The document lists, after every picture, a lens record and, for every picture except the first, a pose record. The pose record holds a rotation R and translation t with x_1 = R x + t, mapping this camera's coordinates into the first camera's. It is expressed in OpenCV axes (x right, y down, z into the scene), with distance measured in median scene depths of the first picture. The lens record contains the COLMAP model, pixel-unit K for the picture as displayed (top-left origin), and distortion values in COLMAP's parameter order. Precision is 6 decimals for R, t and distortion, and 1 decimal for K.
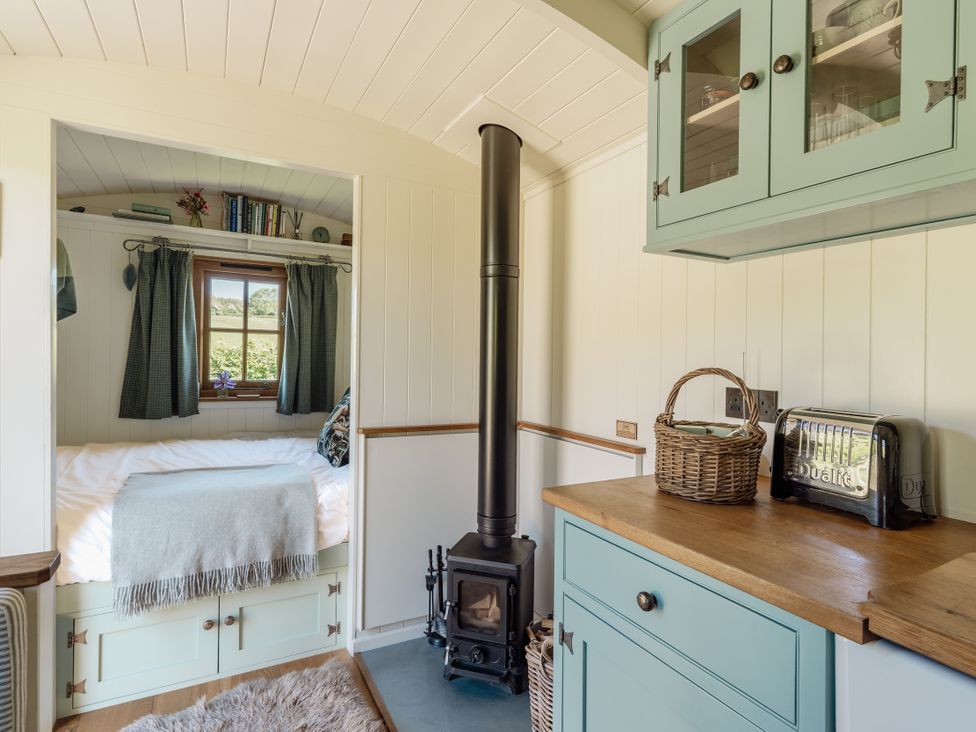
lens RADIAL K [[523.0, 0, 488.0], [0, 523.0, 366.0], [0, 0, 1]] dist [0.004293, 0.000783]
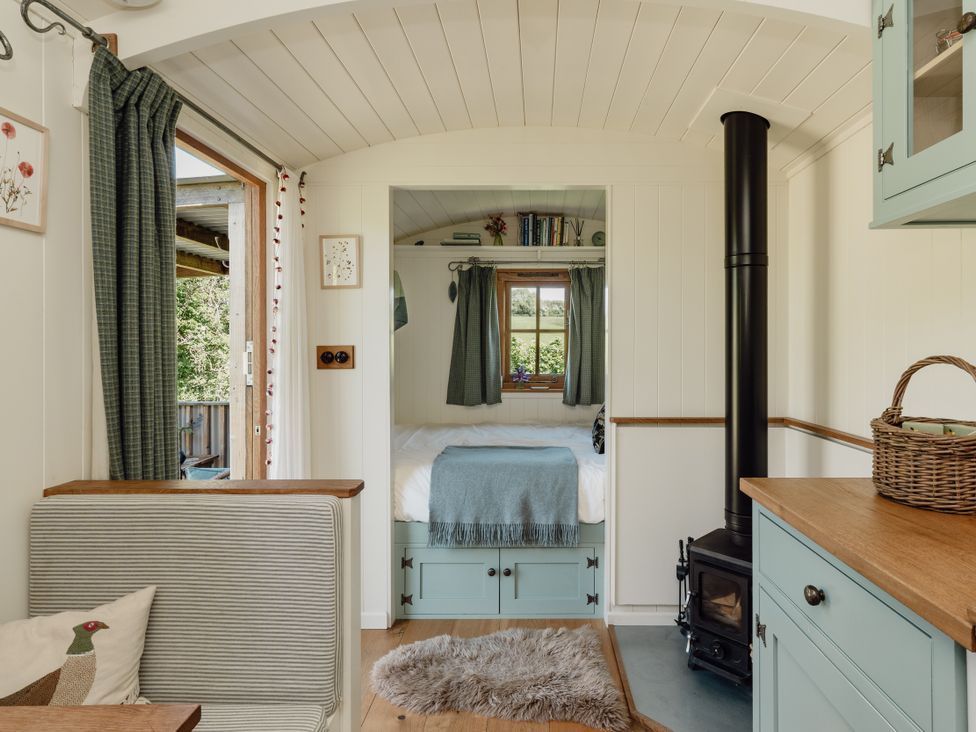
lens RADIAL K [[538.9, 0, 531.2], [0, 538.9, 353.9], [0, 0, 1]] dist [-0.001140, -0.000420]
pose [[0.877337, -0.017006, -0.479573, 0.142055], [0.010028, 0.999803, -0.017109, 0.004933], [0.479770, 0.010201, 0.877335, -0.058734]]
